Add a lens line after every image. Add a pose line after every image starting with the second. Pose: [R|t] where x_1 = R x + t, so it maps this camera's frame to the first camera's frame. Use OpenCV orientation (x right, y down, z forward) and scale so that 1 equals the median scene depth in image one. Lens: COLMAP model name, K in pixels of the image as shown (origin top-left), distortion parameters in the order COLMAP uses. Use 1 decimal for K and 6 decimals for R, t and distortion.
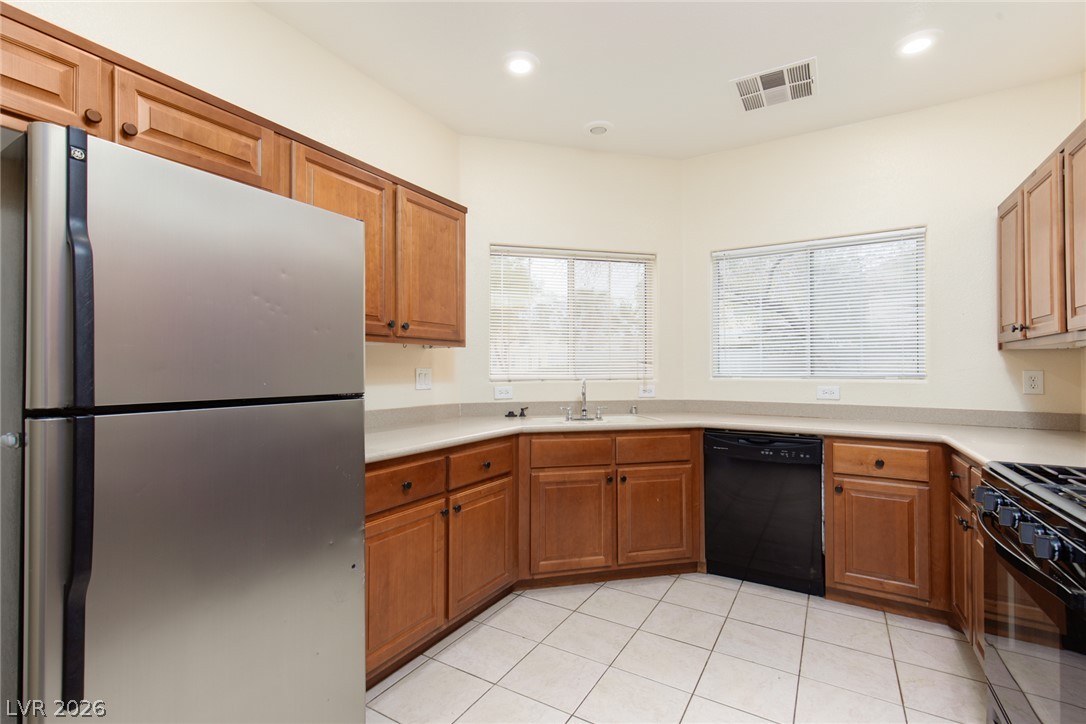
lens RADIAL K [[485.6, 0, 541.3], [0, 485.6, 364.1], [0, 0, 1]] dist [0.009084, -0.001752]
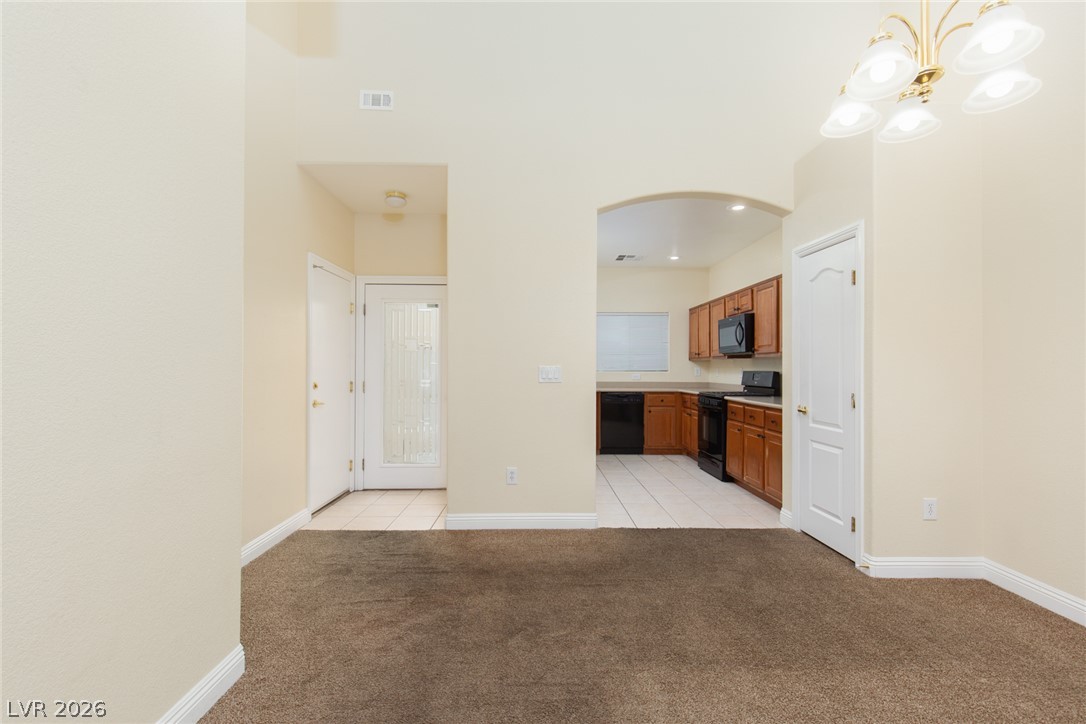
lens RADIAL K [[485.6, 0, 538.9], [0, 485.6, 364.2], [0, 0, 1]] dist [0.009084, -0.001752]
pose [[0.854223, 0.002206, 0.519902, -1.220521], [-0.004553, 0.999984, 0.003239, -0.012123], [-0.519887, -0.005134, 0.854220, -0.912319]]
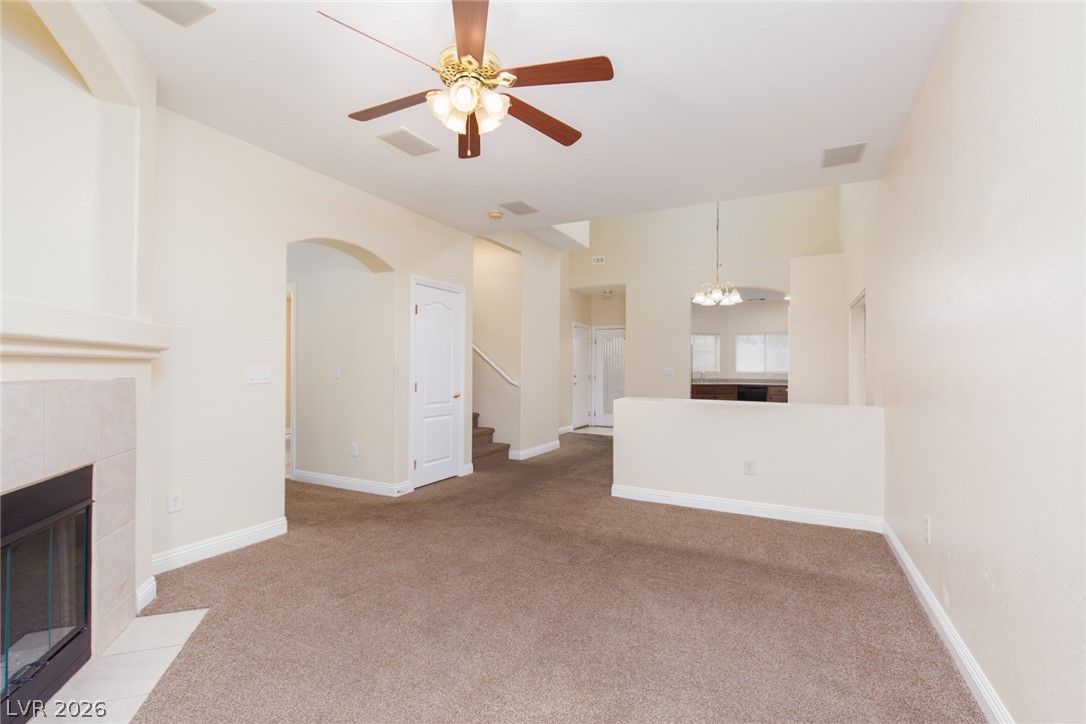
lens RADIAL K [[485.6, 0, 543.9], [0, 485.6, 364.2], [0, 0, 1]] dist [0.009084, -0.001752]
pose [[0.997674, 0.003814, 0.068063, -1.495378], [-0.004199, 0.999976, 0.005509, -0.045265], [-0.068040, -0.005782, 0.997666, -2.798155]]
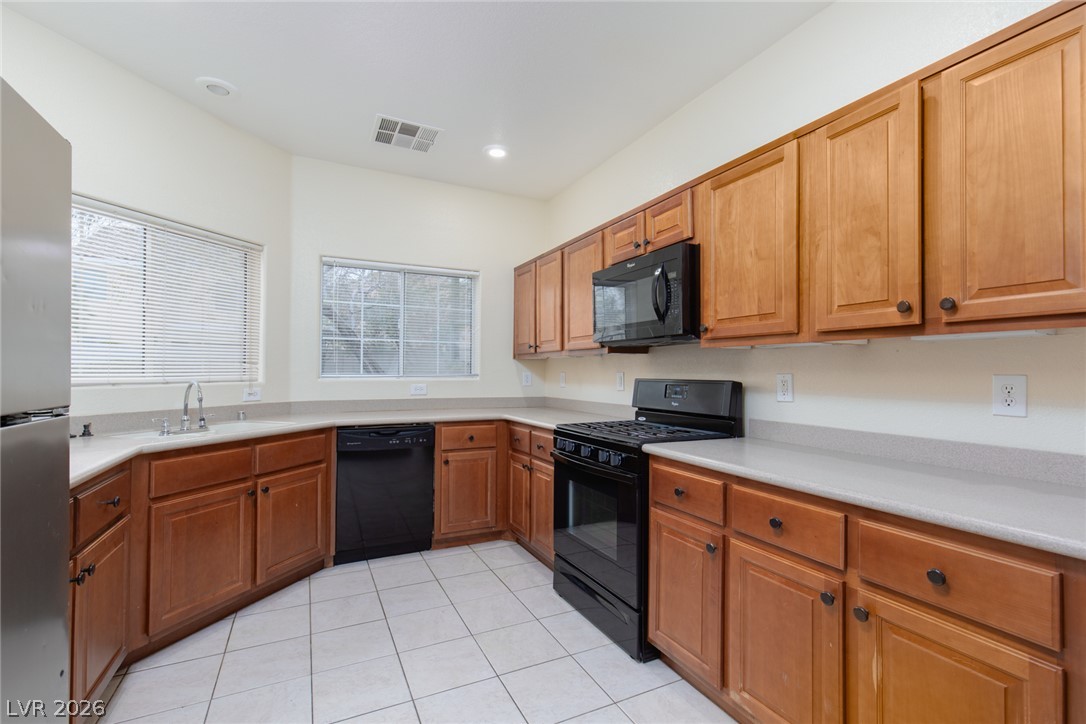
lens RADIAL K [[485.6, 0, 545.0], [0, 485.6, 364.8], [0, 0, 1]] dist [0.009084, -0.001752]
pose [[0.544902, 0.012649, 0.838405, -0.319390], [-0.012842, 0.999895, -0.006738, -0.000347], [-0.838402, -0.007095, 0.545007, 0.058235]]
